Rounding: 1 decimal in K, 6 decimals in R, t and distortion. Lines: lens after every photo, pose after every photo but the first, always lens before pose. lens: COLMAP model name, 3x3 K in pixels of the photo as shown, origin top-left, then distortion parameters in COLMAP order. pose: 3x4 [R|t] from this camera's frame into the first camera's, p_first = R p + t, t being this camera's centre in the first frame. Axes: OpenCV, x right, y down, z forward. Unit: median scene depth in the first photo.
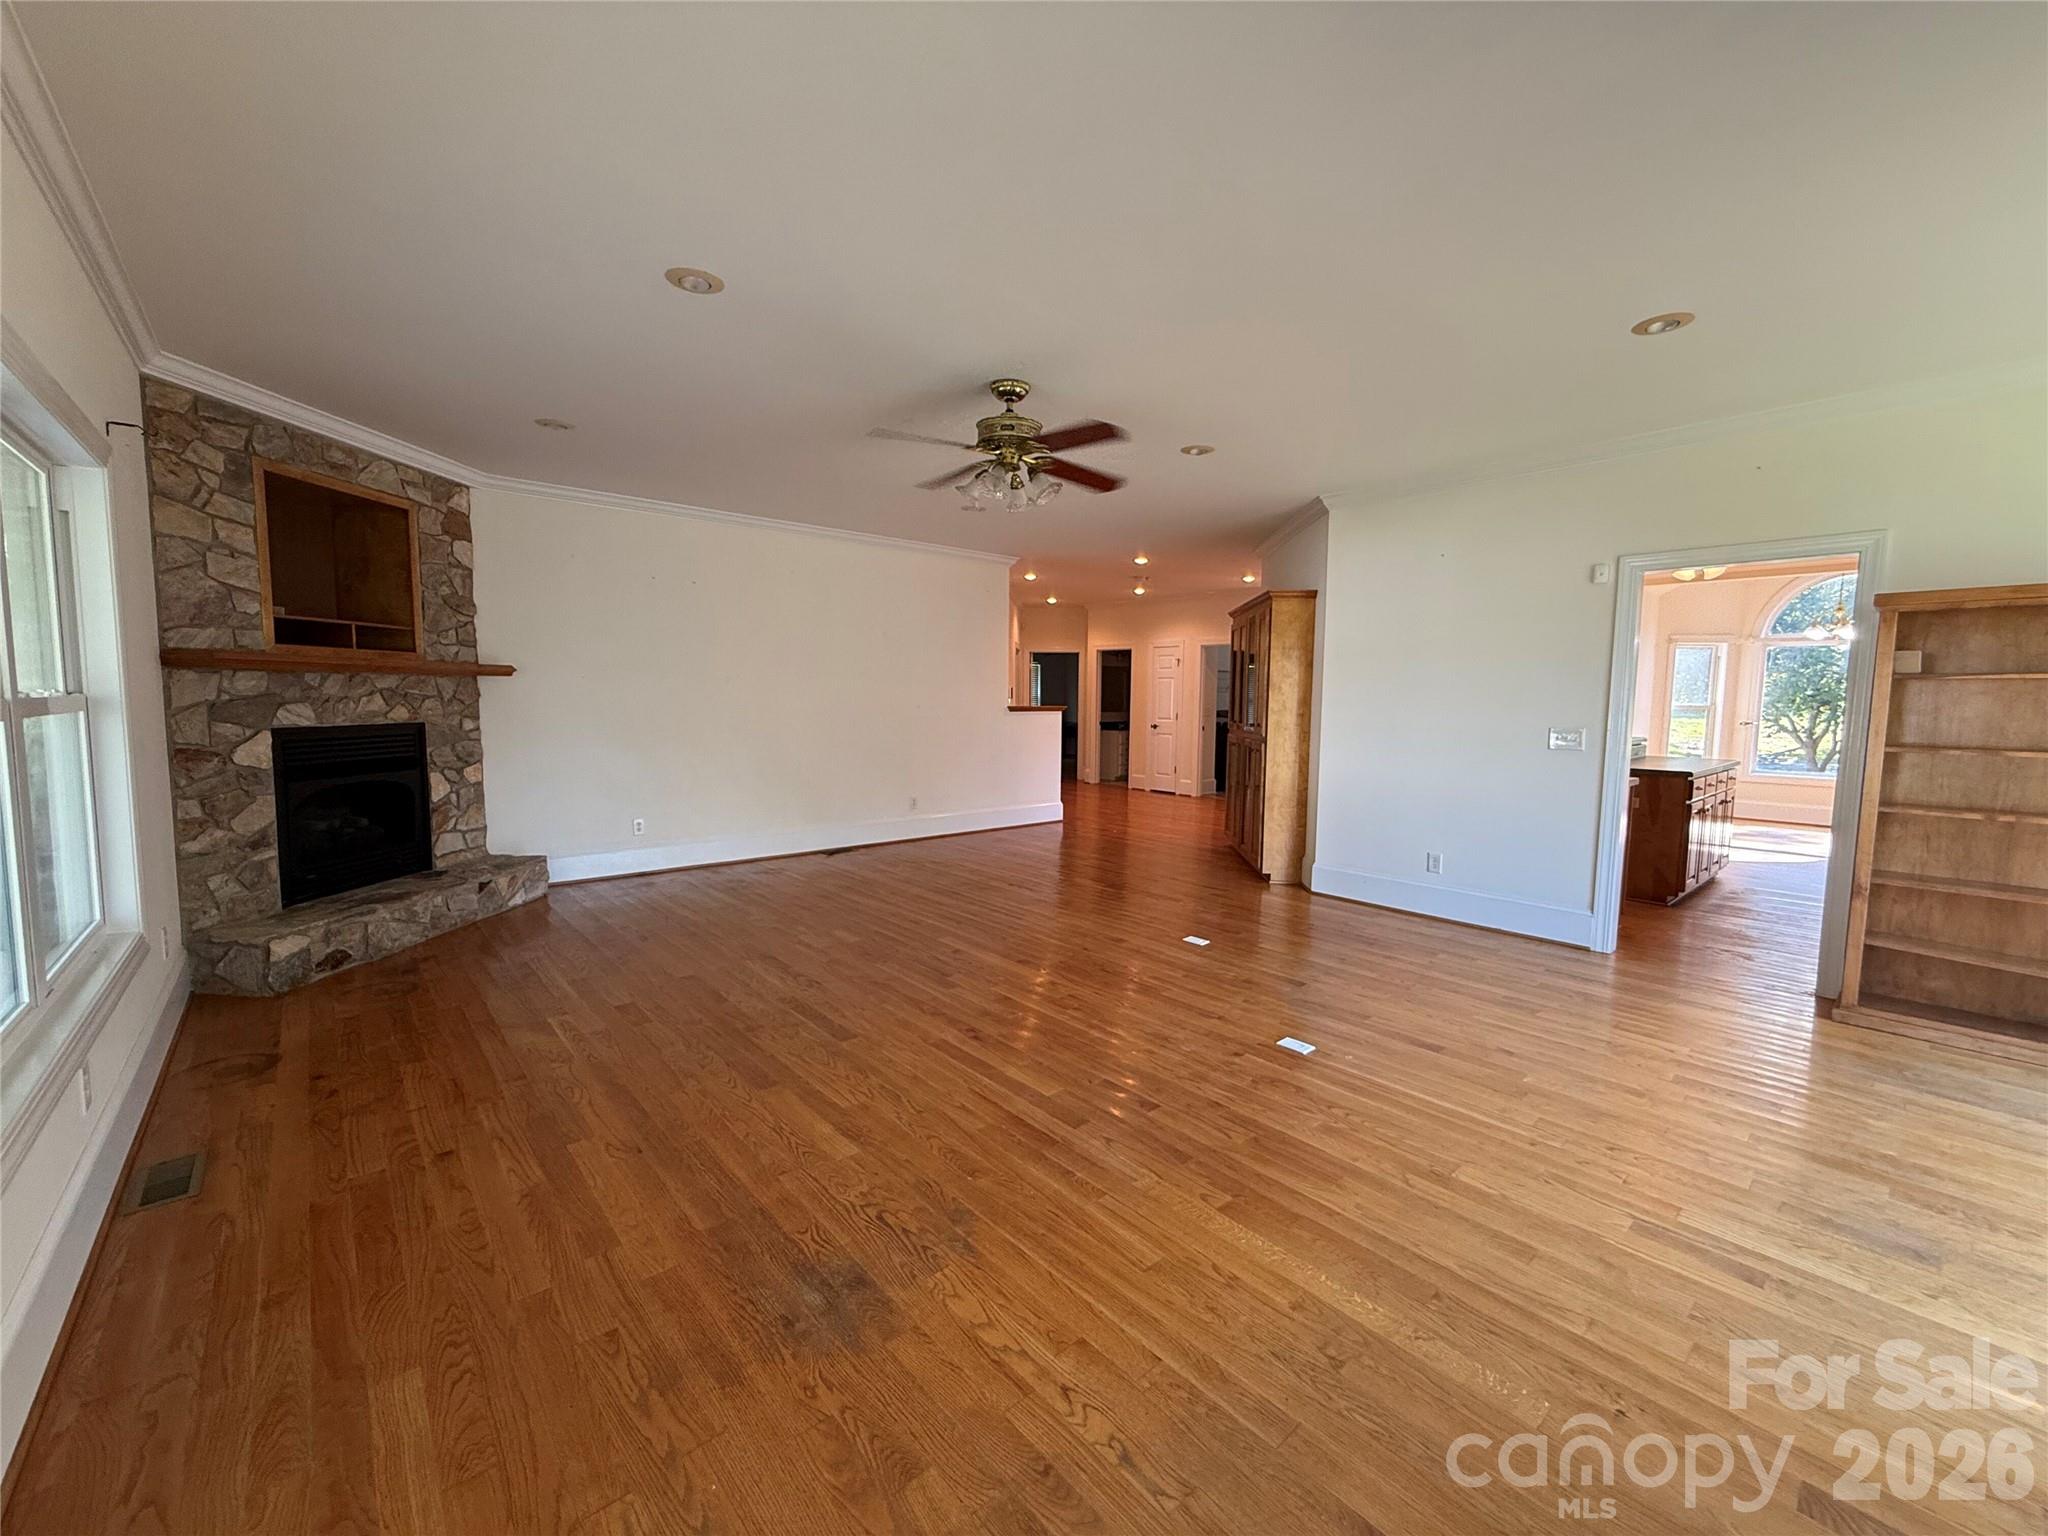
lens RADIAL K [[820.2, 0, 1018.3], [0, 820.2, 767.9], [0, 0, 1]] dist [-0.000380, -0.000088]
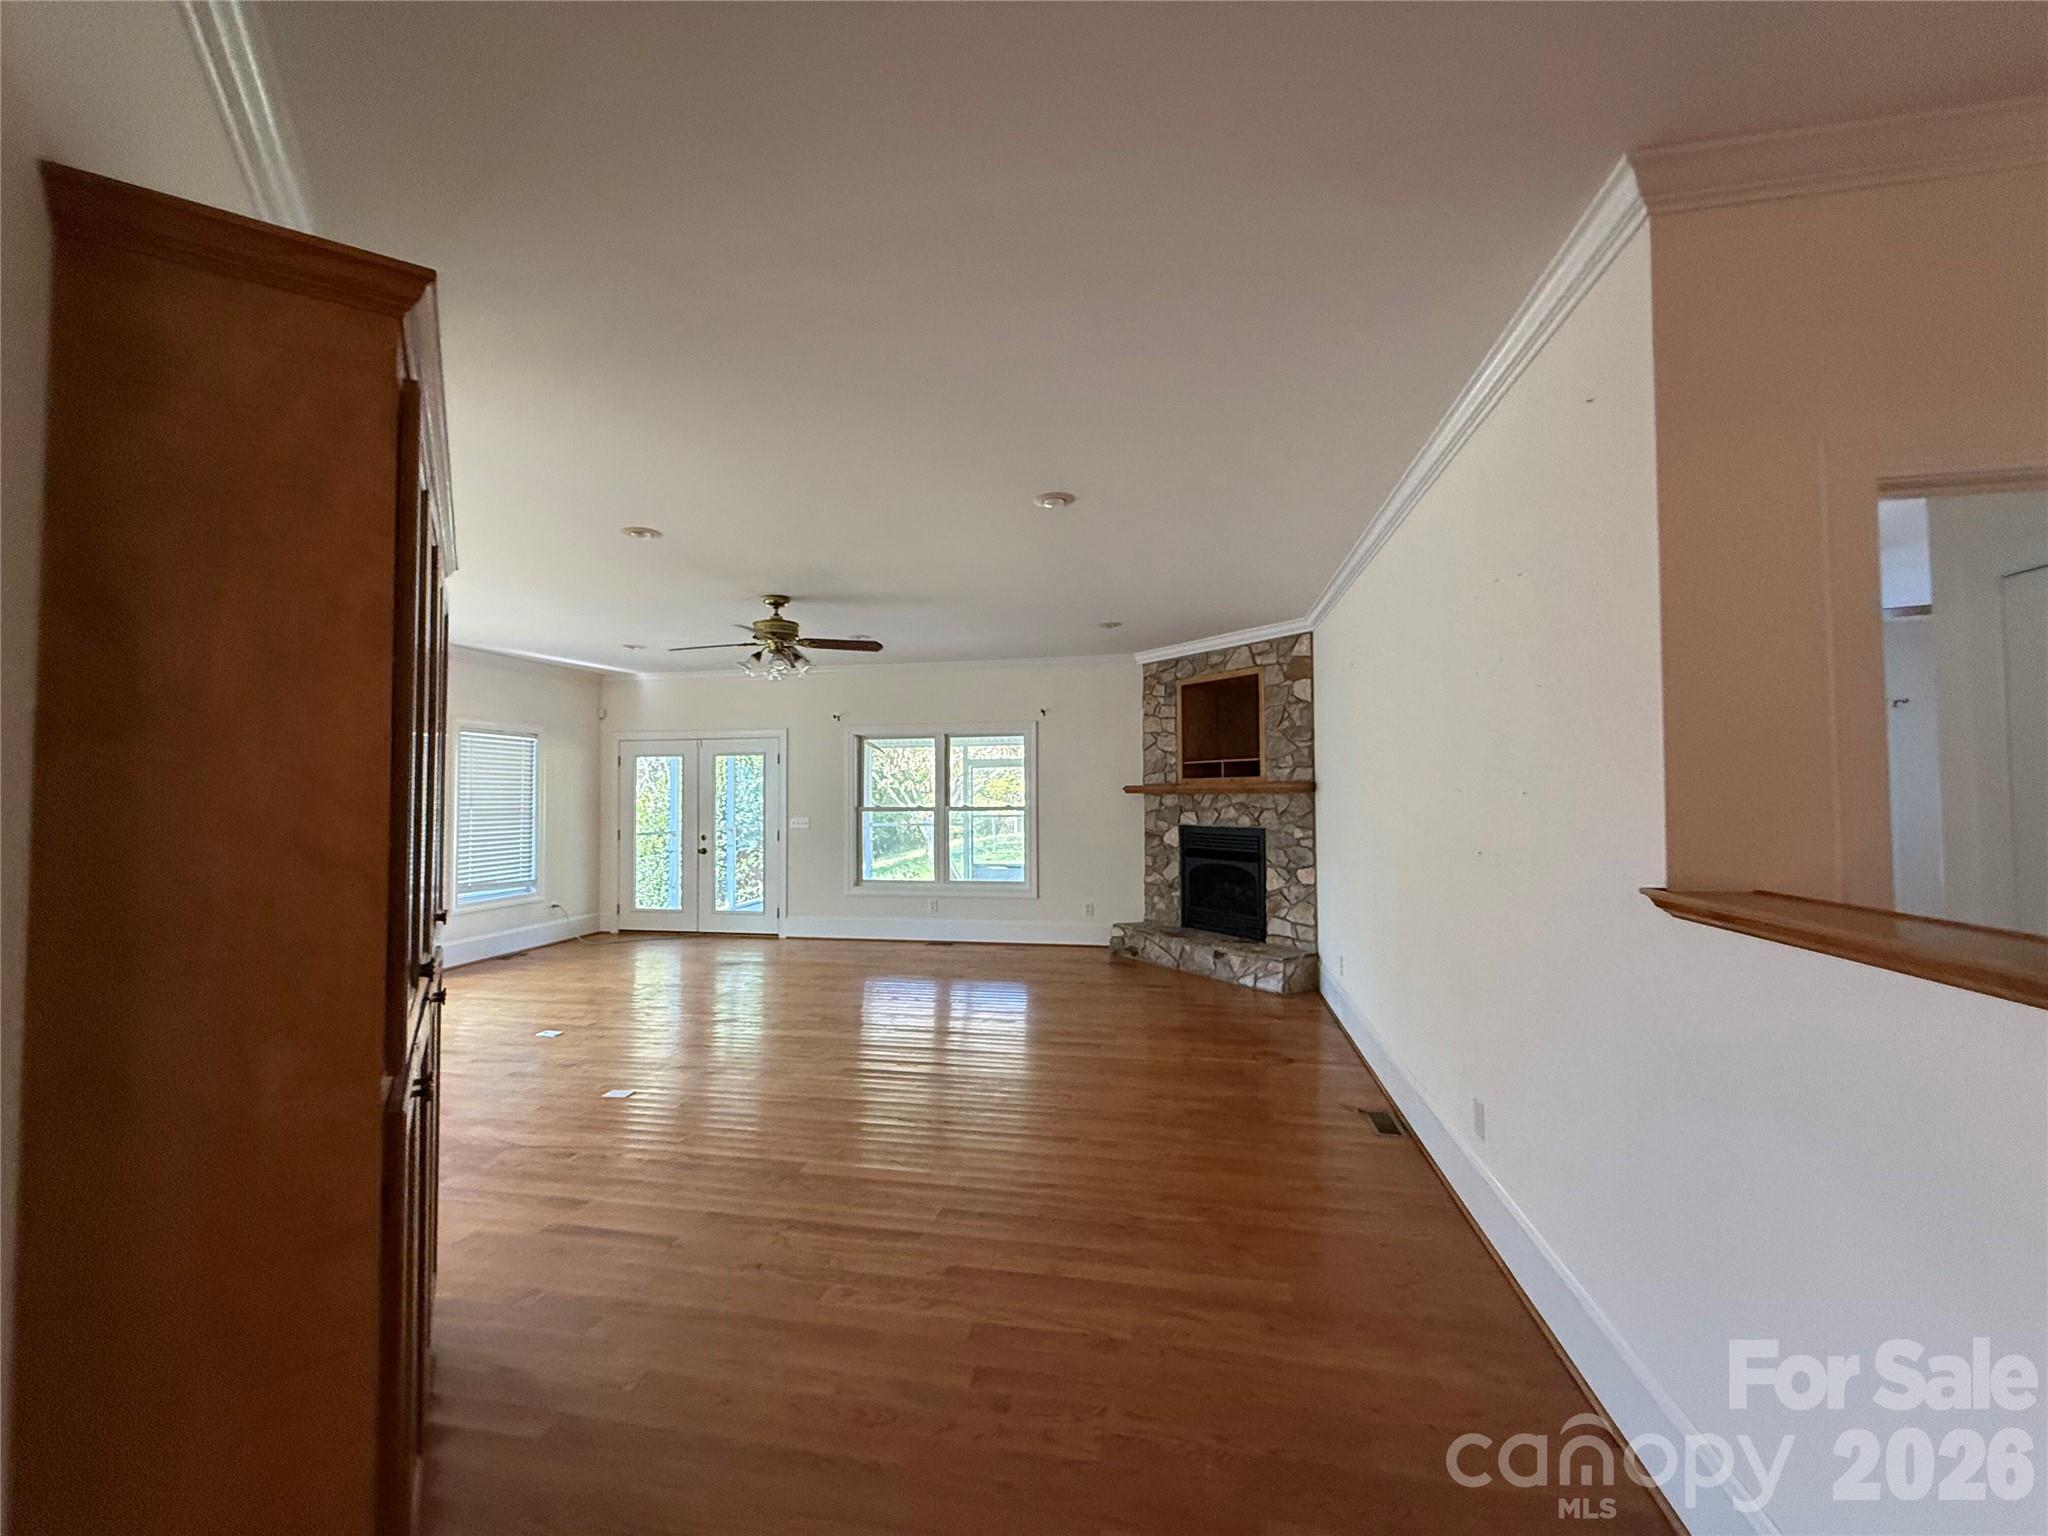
lens RADIAL K [[820.2, 0, 1033.7], [0, 820.2, 770.0], [0, 0, 1]] dist [-0.000380, -0.000088]
pose [[-0.779325, -0.025550, -0.626099, 0.384587], [-0.059558, 0.997665, 0.033421, -0.168200], [0.623783, 0.063335, -0.779027, 1.753266]]
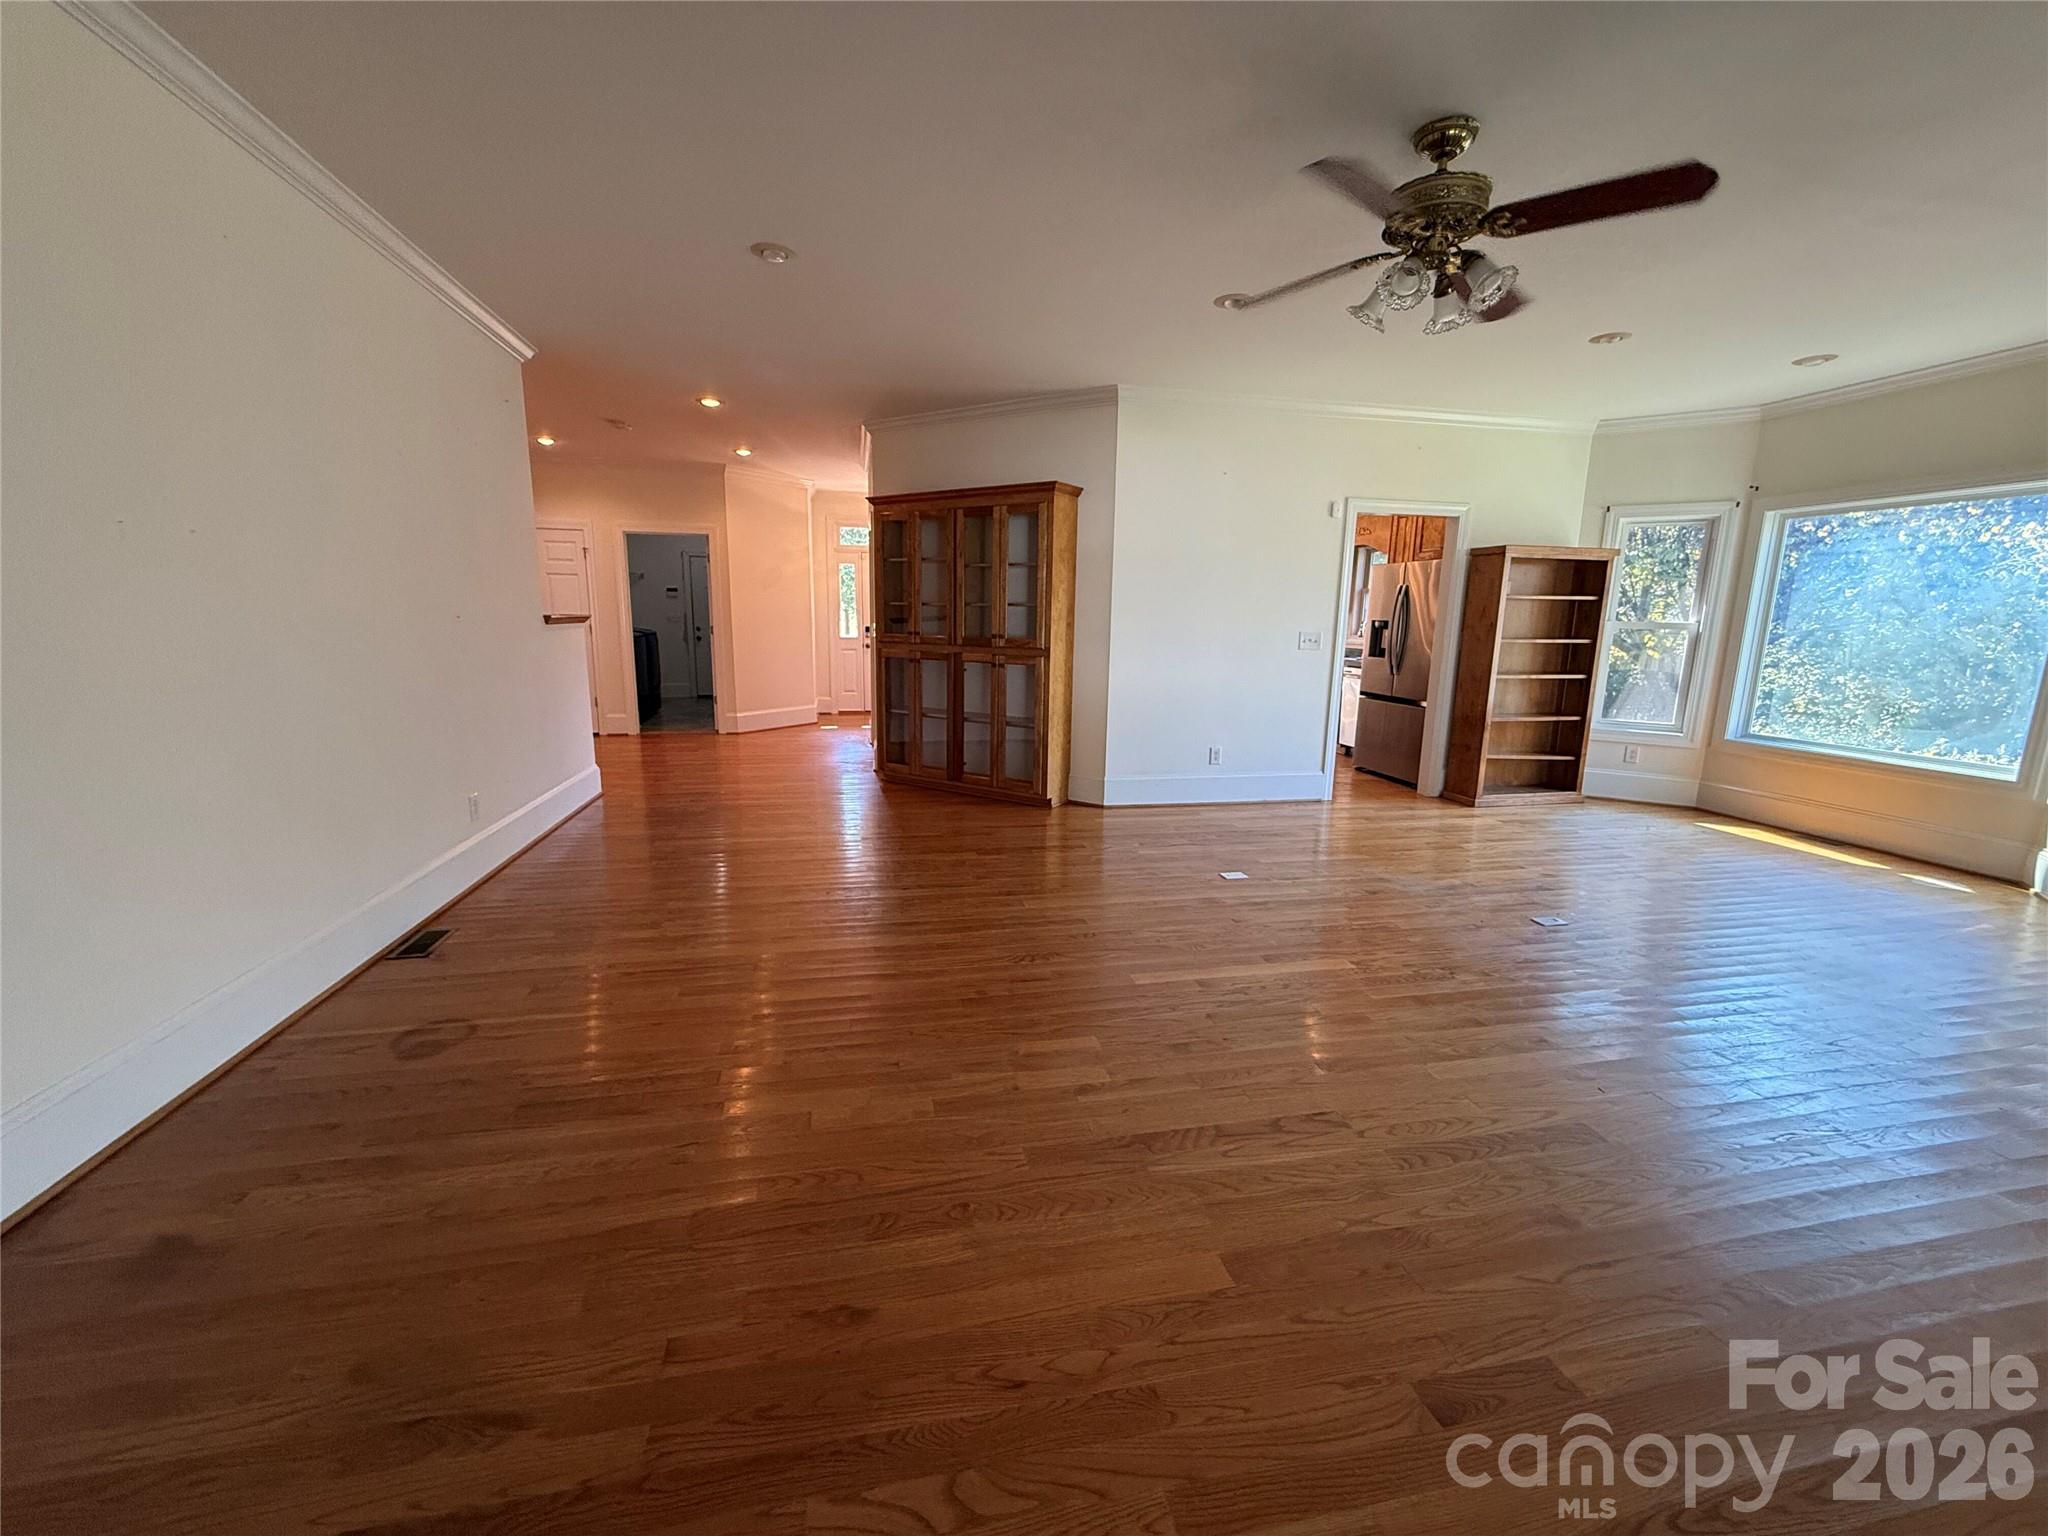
lens RADIAL K [[820.2, 0, 1020.4], [0, 820.2, 766.4], [0, 0, 1]] dist [-0.000380, -0.000088]
pose [[0.483806, -0.161938, 0.860063, -0.592352], [0.066036, 0.986685, 0.148633, -0.054845], [-0.872680, -0.015115, 0.488058, 0.677186]]
